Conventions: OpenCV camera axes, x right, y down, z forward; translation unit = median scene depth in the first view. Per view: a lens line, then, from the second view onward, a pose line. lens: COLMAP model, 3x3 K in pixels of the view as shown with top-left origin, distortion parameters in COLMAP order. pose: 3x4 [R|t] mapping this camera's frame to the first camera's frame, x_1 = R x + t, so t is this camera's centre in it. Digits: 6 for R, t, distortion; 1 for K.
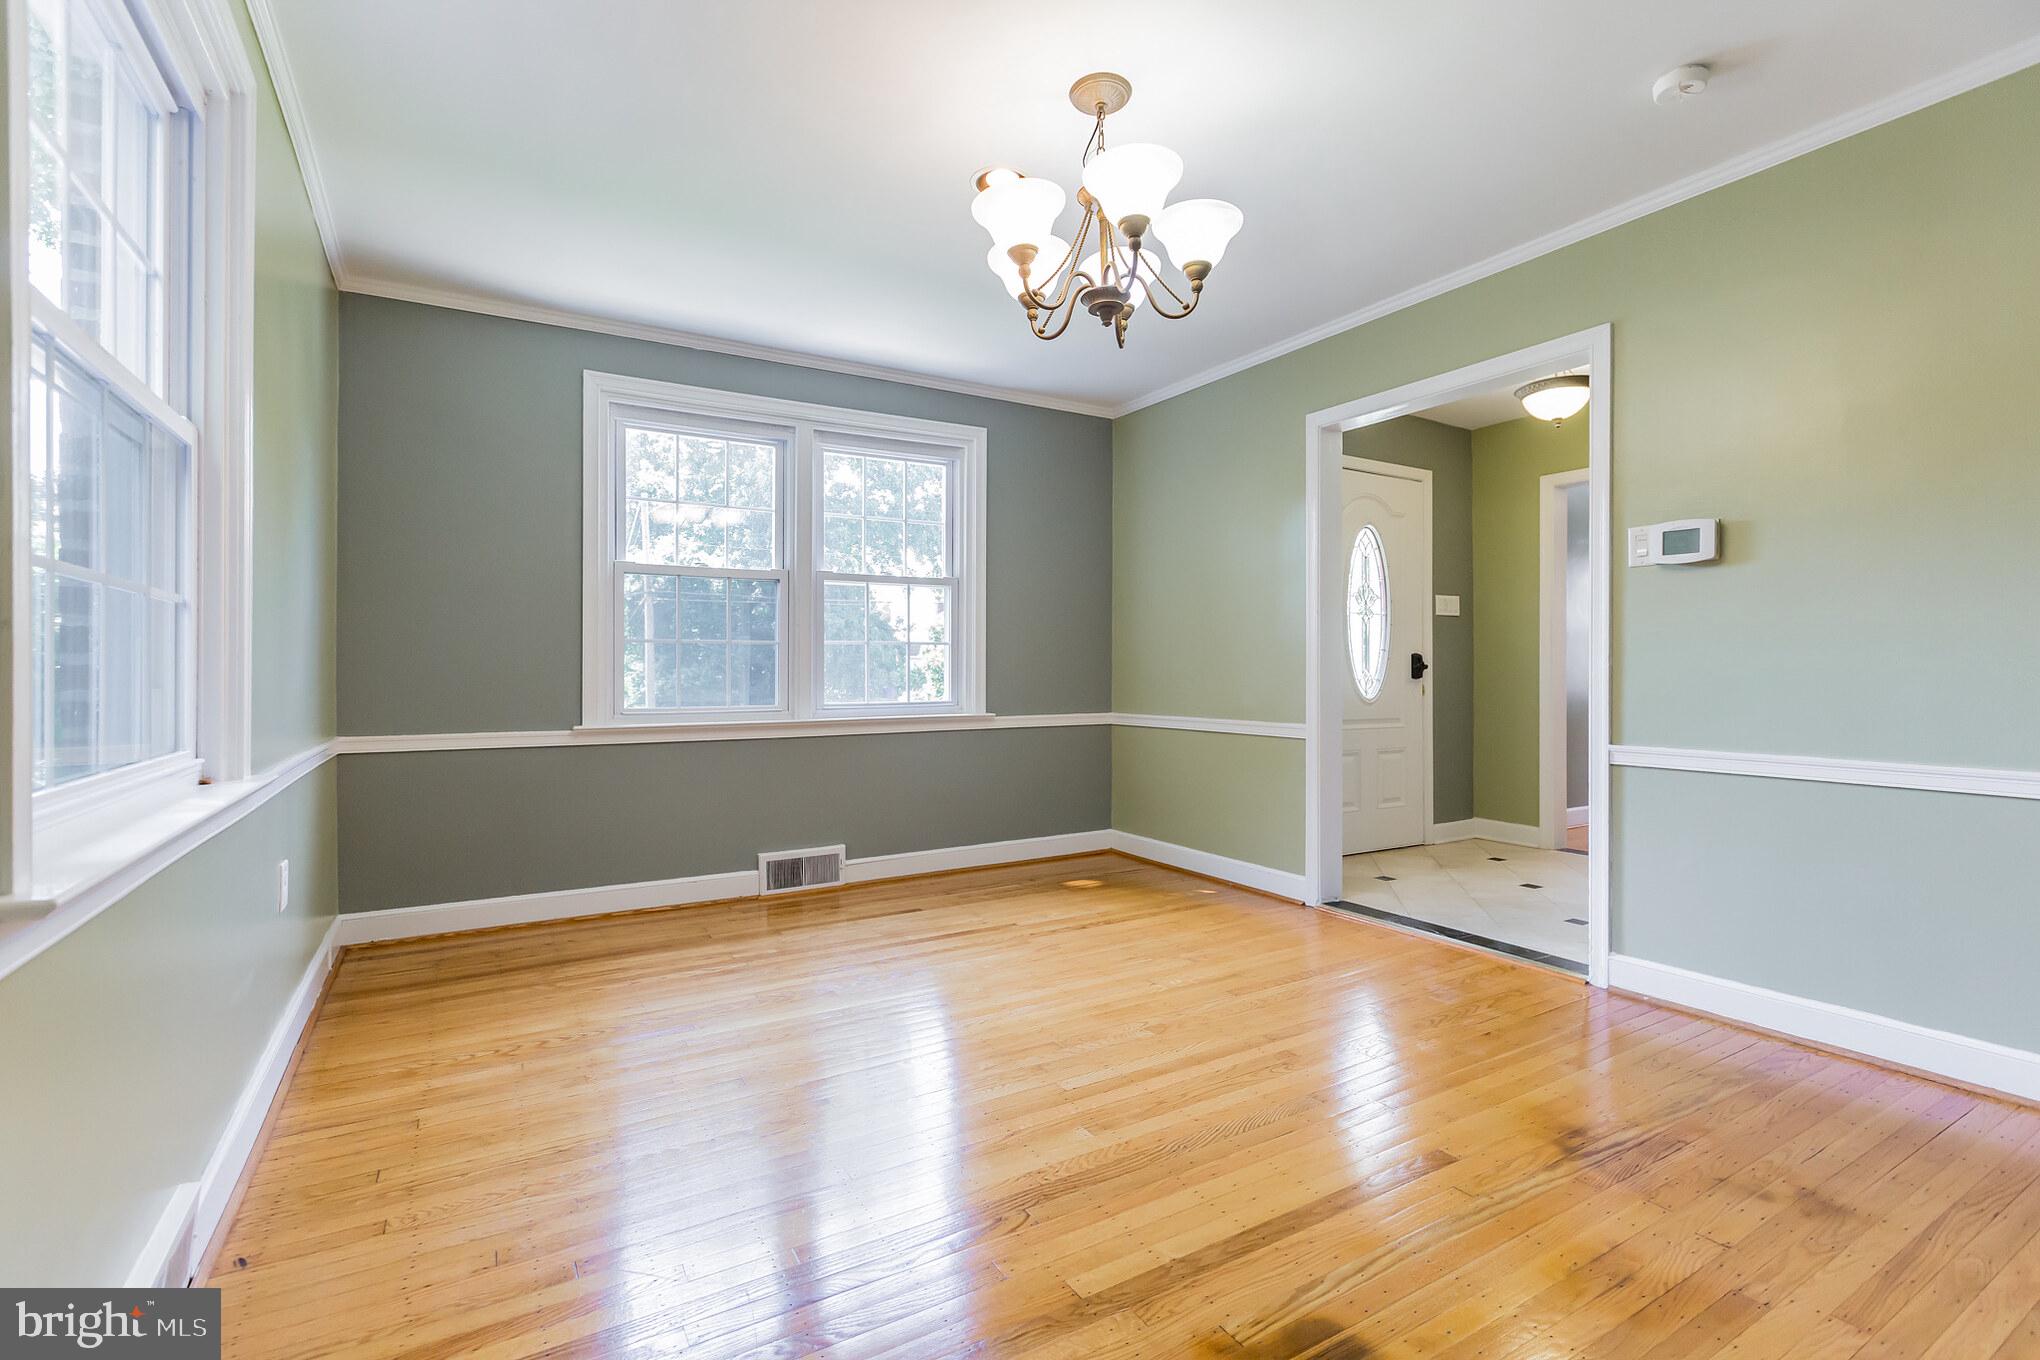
lens RADIAL K [[917.2, 0, 1011.6], [0, 917.2, 673.3], [0, 0, 1]] dist [0.002255, -0.000985]
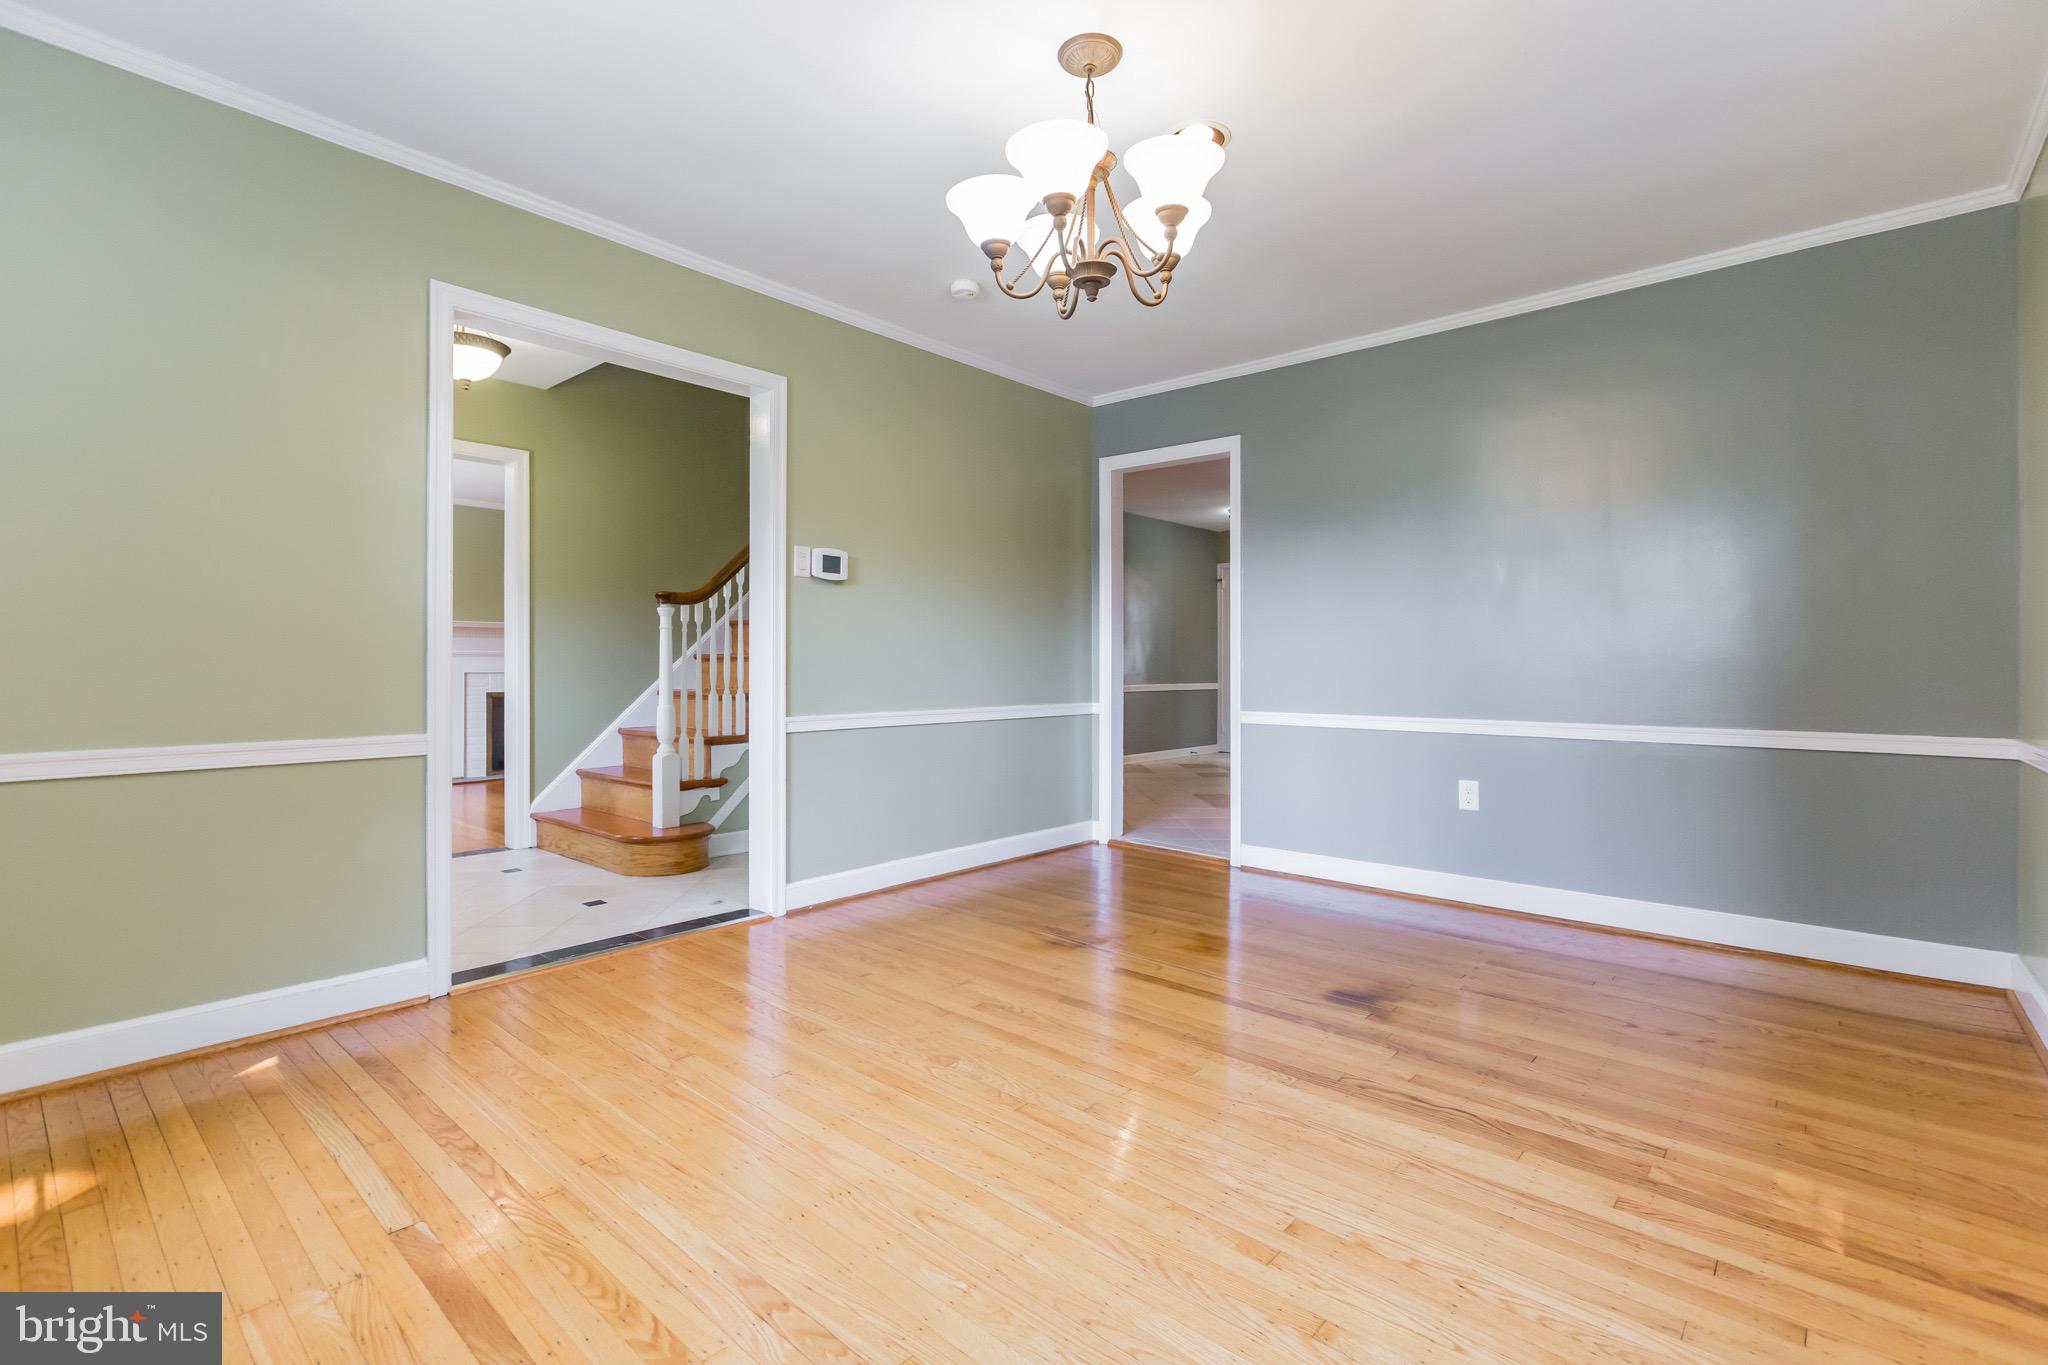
lens RADIAL K [[929.8, 0, 1019.1], [0, 929.8, 675.2], [0, 0, 1]] dist [0.004129, 0.001189]
pose [[-0.307342, -0.013231, 0.951507, -0.693328], [-0.001475, 0.999909, 0.013427, 0.003704], [-0.951598, 0.002724, -0.307334, 1.175265]]
